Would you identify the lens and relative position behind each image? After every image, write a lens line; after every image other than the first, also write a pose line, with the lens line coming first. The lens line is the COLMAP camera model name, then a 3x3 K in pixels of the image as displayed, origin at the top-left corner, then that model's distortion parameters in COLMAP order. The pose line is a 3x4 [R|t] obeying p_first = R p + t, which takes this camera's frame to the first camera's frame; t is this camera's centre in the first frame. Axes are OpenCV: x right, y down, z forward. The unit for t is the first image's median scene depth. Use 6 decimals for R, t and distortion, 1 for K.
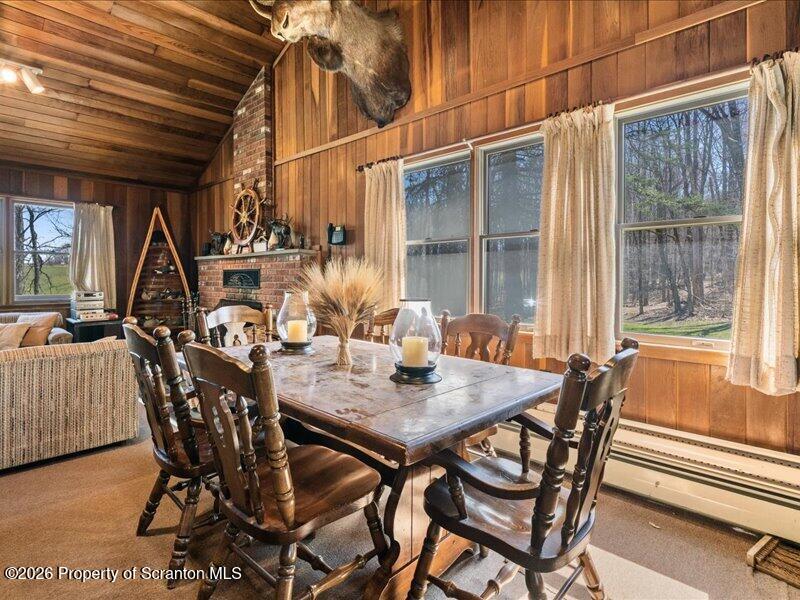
lens RADIAL K [[430.1, 0, 411.7], [0, 430.1, 275.9], [0, 0, 1]] dist [0.001356, -0.000076]
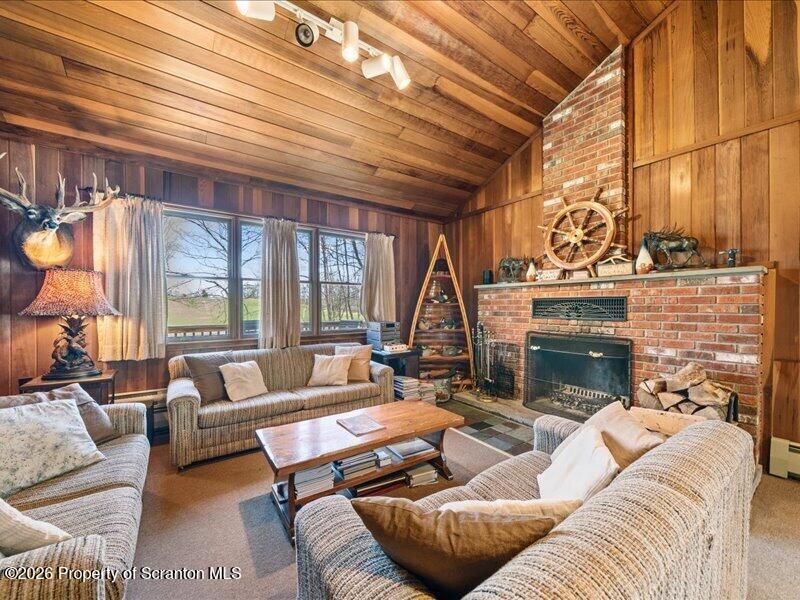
lens RADIAL K [[319.6, 0, 399.7], [0, 319.6, 304.3], [0, 0, 1]] dist [-0.000303, -0.000364]
pose [[0.977774, -0.005719, -0.209582, -0.578718], [0.006297, 0.999978, 0.002093, -0.005071], [0.209565, -0.003366, 0.977789, 0.302472]]
